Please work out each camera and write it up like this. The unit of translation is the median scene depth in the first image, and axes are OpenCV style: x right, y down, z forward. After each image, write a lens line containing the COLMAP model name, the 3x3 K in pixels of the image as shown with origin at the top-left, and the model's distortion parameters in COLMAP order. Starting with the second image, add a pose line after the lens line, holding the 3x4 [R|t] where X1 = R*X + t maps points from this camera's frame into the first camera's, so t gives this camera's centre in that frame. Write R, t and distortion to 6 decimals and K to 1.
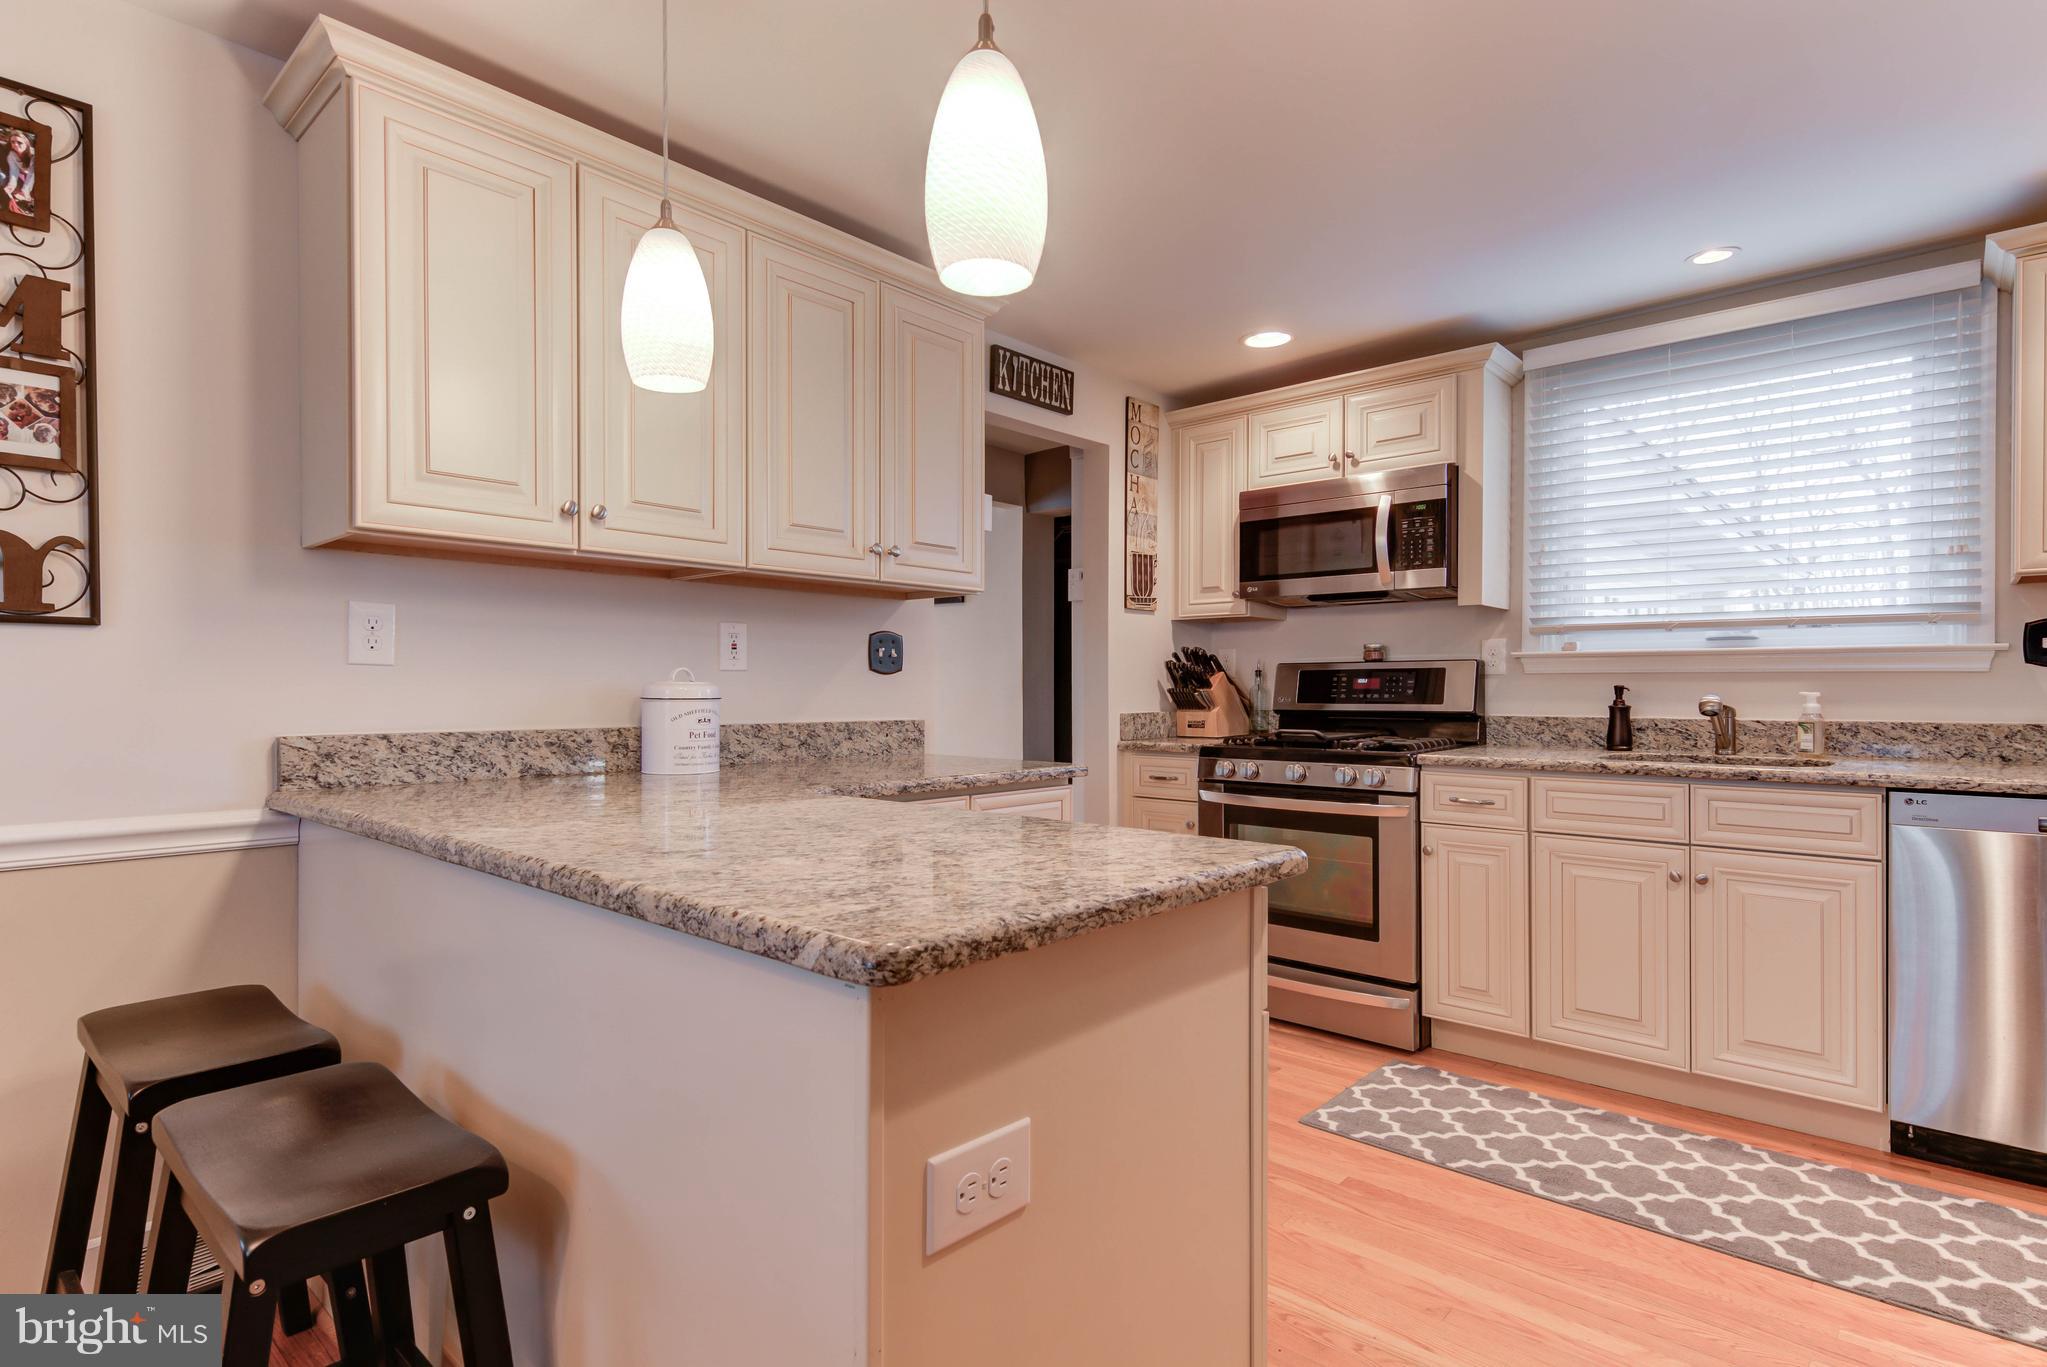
lens RADIAL K [[1046.0, 0, 1008.1], [0, 1046.0, 685.8], [0, 0, 1]] dist [0.016247, -0.001456]
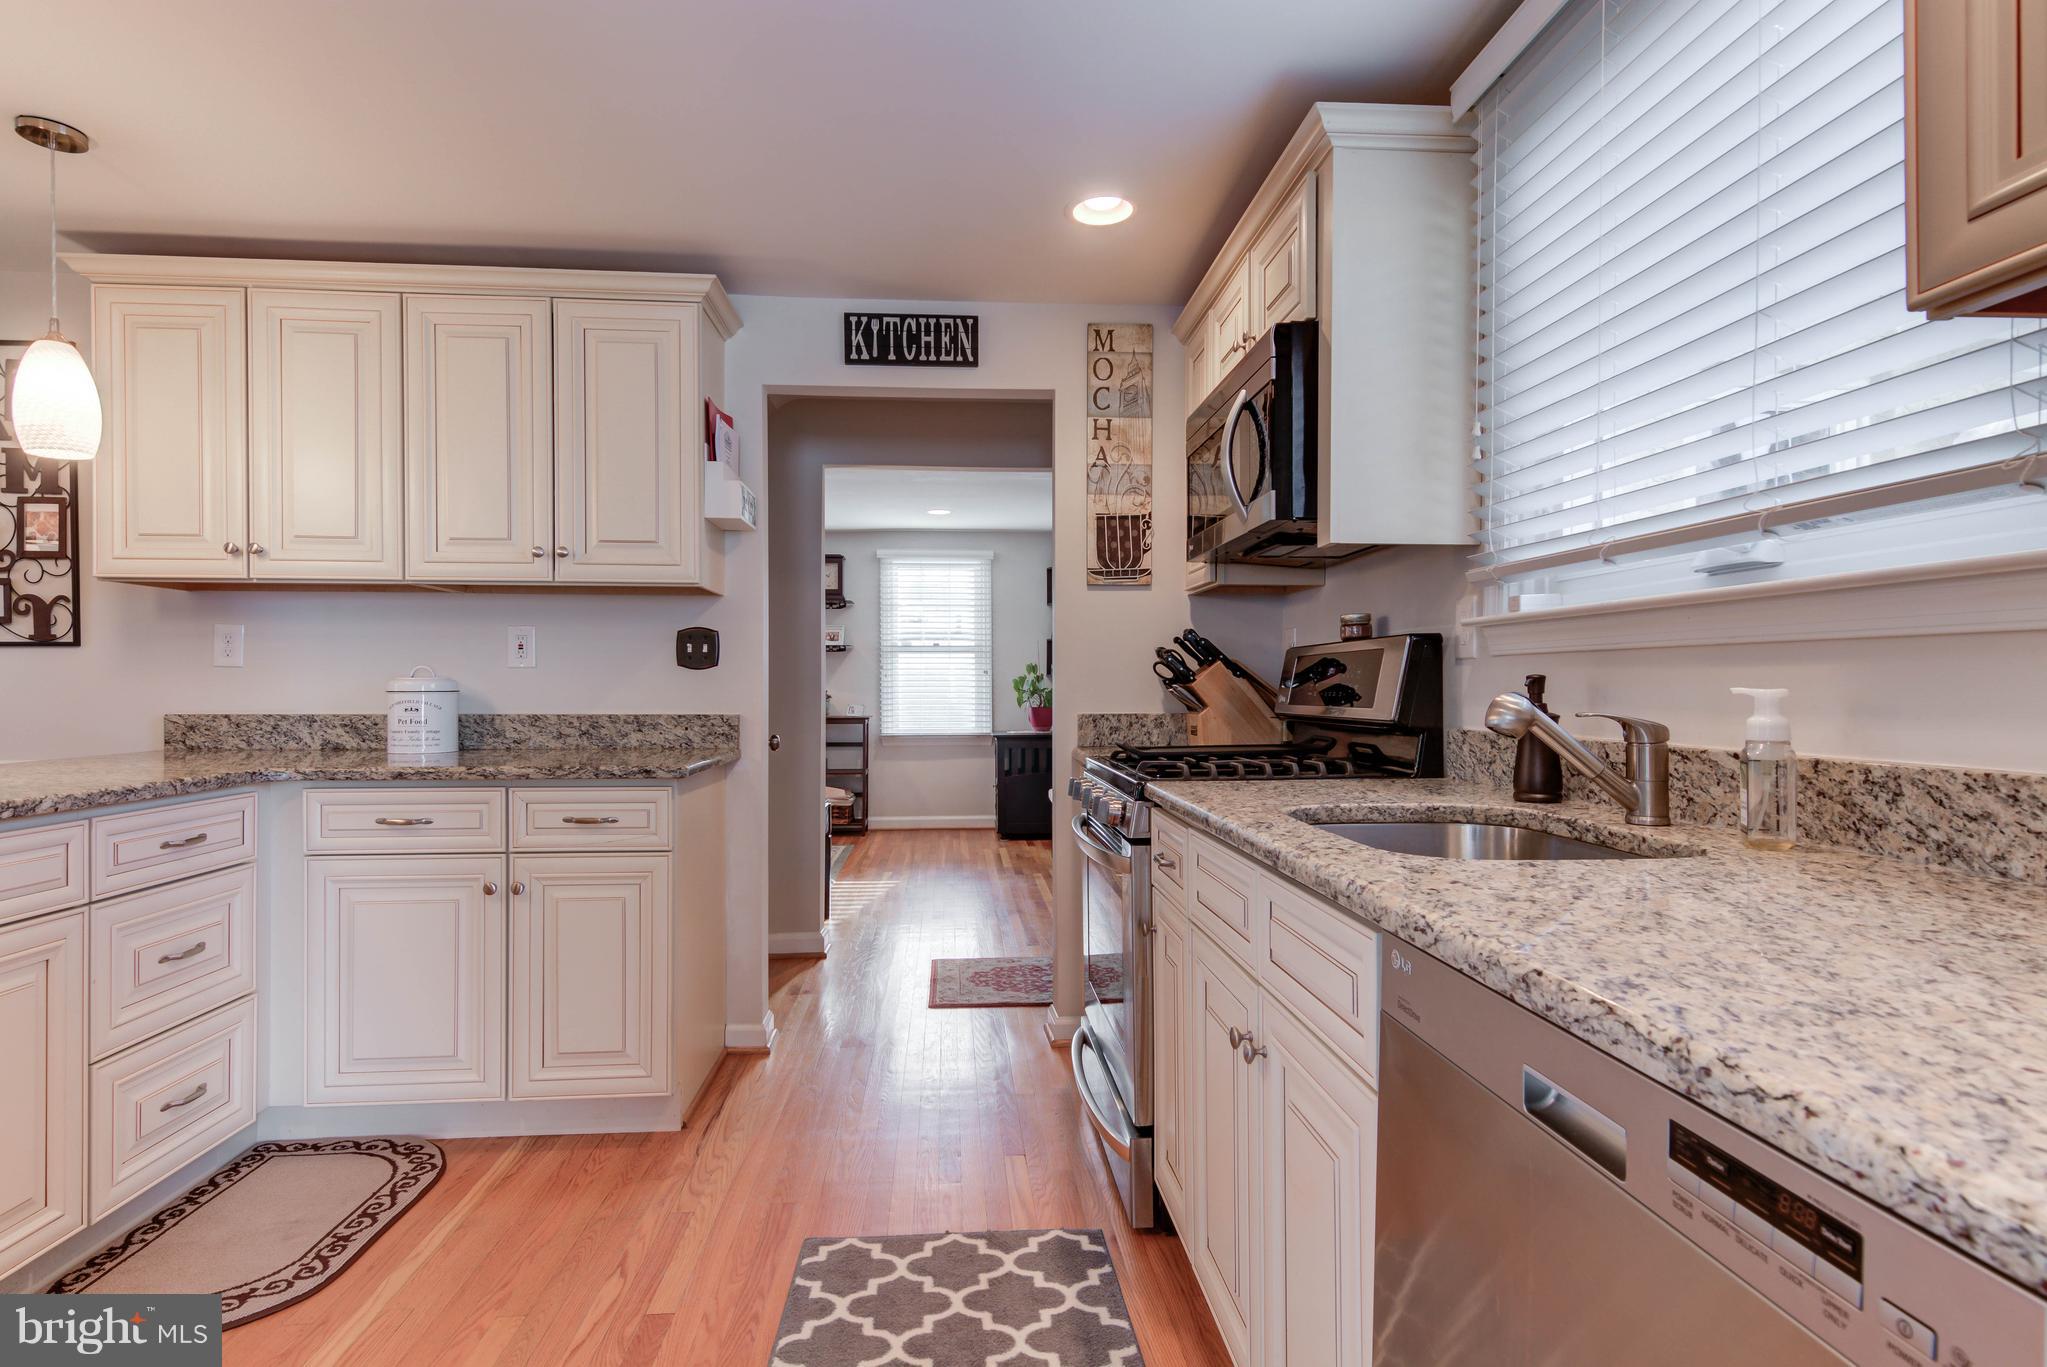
lens RADIAL K [[1023.4, 0, 979.6], [0, 1023.4, 687.4], [0, 0, 1]] dist [0.012037, -0.000594]
pose [[0.718147, 0.001088, -0.695891, 0.862294], [0.001776, 0.999993, 0.003397, 0.004022], [0.695889, -0.003675, 0.718140, 0.524498]]
